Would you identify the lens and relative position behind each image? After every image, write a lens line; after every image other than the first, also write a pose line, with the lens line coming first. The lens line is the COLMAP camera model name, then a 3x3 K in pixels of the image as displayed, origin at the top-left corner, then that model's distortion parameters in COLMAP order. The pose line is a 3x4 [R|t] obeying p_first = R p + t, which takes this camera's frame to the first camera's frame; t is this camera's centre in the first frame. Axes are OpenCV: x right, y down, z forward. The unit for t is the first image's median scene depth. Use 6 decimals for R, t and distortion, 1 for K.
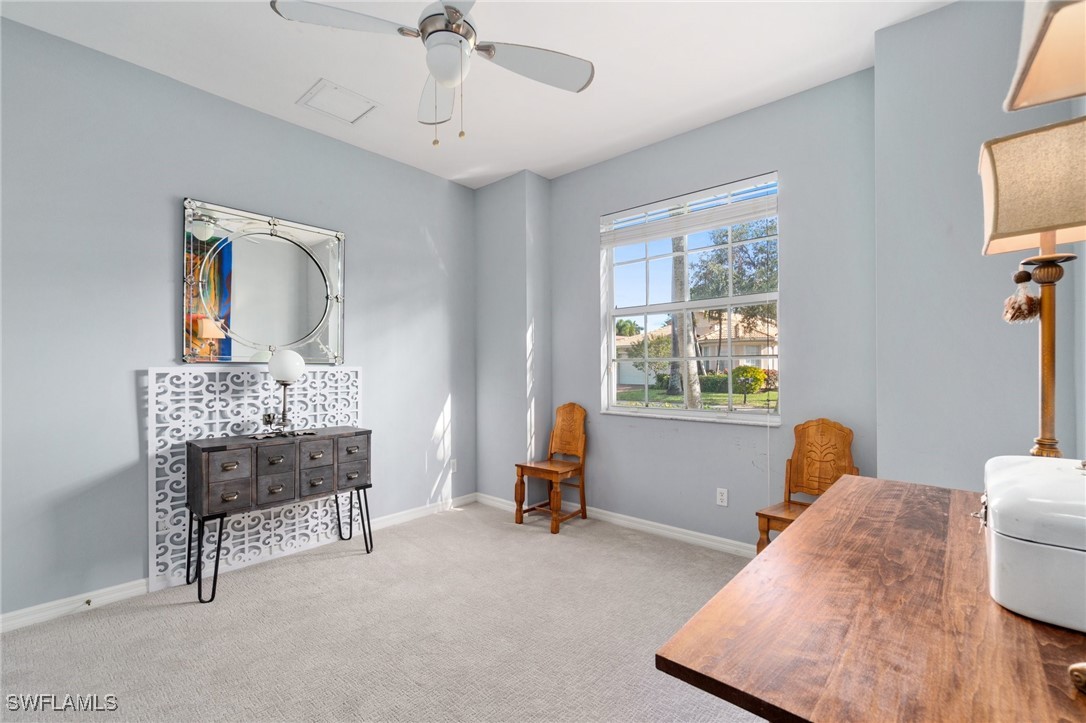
lens RADIAL K [[466.9, 0, 536.4], [0, 466.9, 355.4], [0, 0, 1]] dist [0.000044, 0.000197]
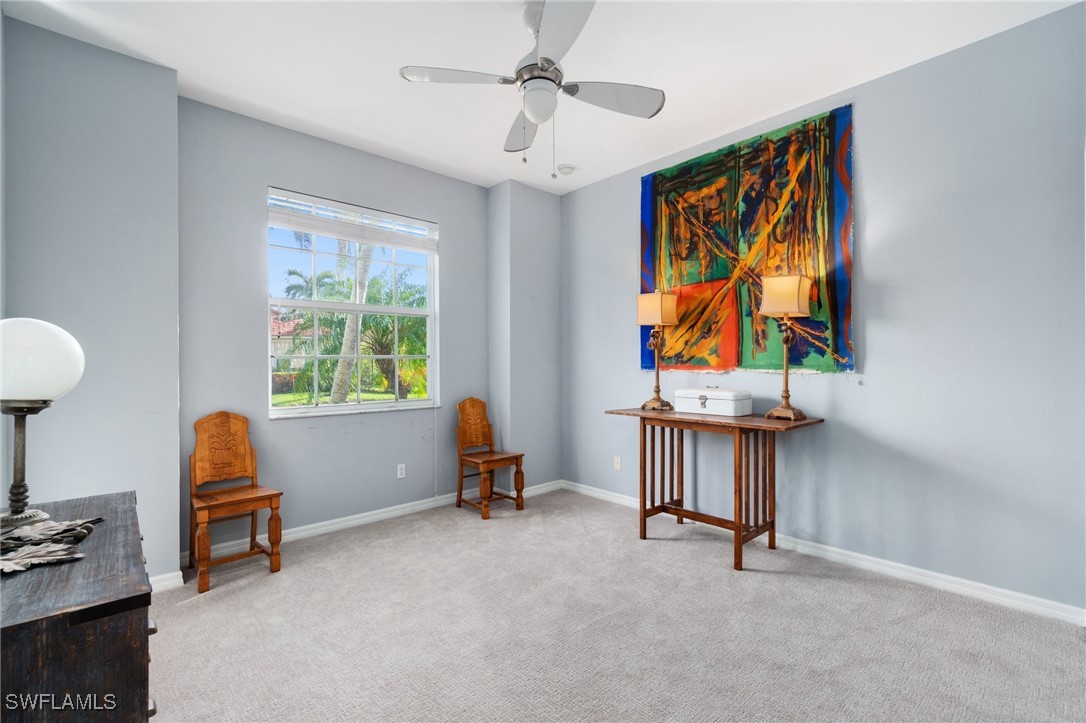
lens RADIAL K [[481.5, 0, 545.5], [0, 481.5, 356.7], [0, 0, 1]] dist [-0.000083, -0.000198]
pose [[0.081746, 0.016643, 0.996514, -0.828297], [-0.026560, 0.999542, -0.014515, 0.012926], [-0.996299, -0.025281, 0.082150, 0.526448]]
